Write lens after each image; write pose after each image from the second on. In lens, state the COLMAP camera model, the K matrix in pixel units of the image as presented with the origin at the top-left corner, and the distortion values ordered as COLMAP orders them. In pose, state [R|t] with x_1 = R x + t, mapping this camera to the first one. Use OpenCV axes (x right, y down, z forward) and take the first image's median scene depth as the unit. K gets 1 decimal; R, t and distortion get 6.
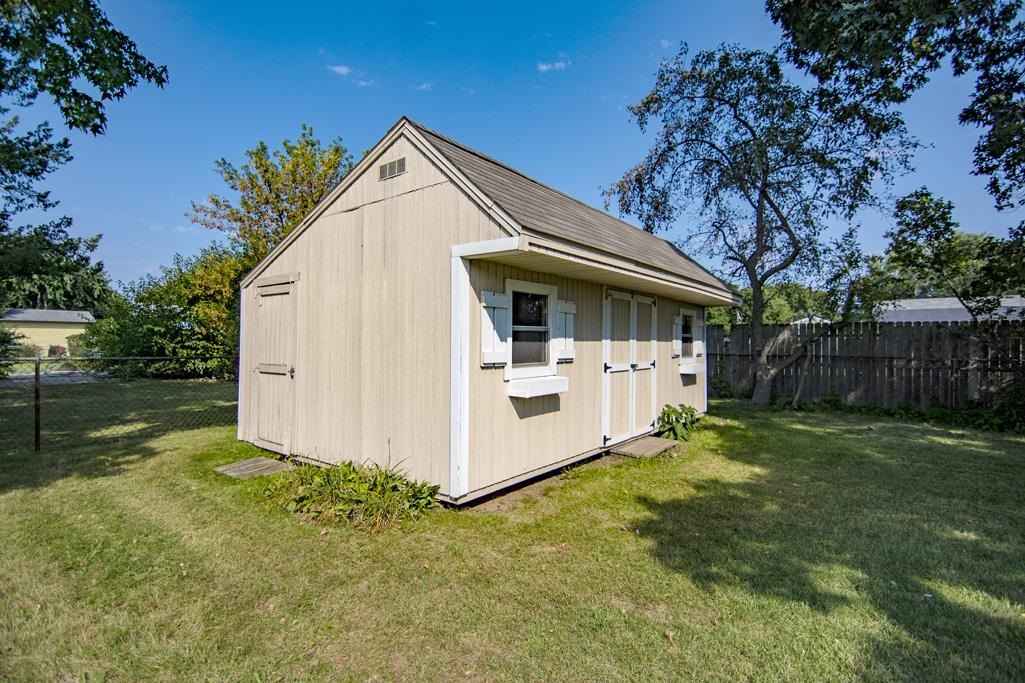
lens RADIAL K [[496.7, 0, 510.2], [0, 496.7, 345.9], [0, 0, 1]] dist [0.000061, -0.012441]
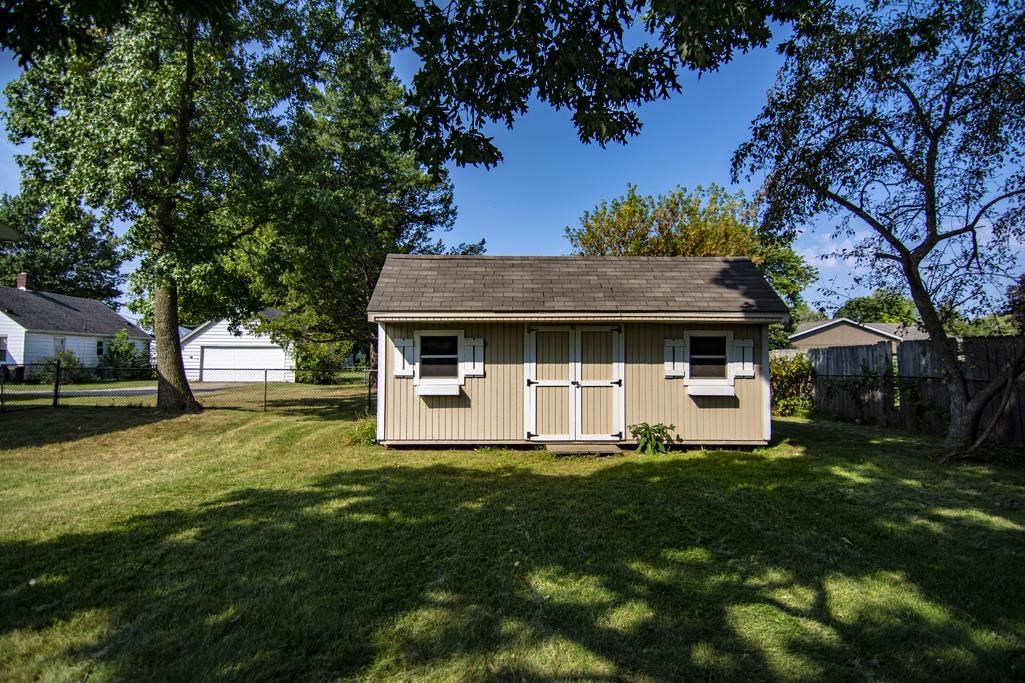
lens RADIAL K [[496.7, 0, 510.2], [0, 496.7, 345.9], [0, 0, 1]] dist [0.000061, -0.012441]
pose [[0.636425, -0.029440, -0.770776, 1.306852], [-0.003554, 0.999149, -0.041097, -0.001751], [0.771330, 0.028894, 0.635779, 0.080632]]
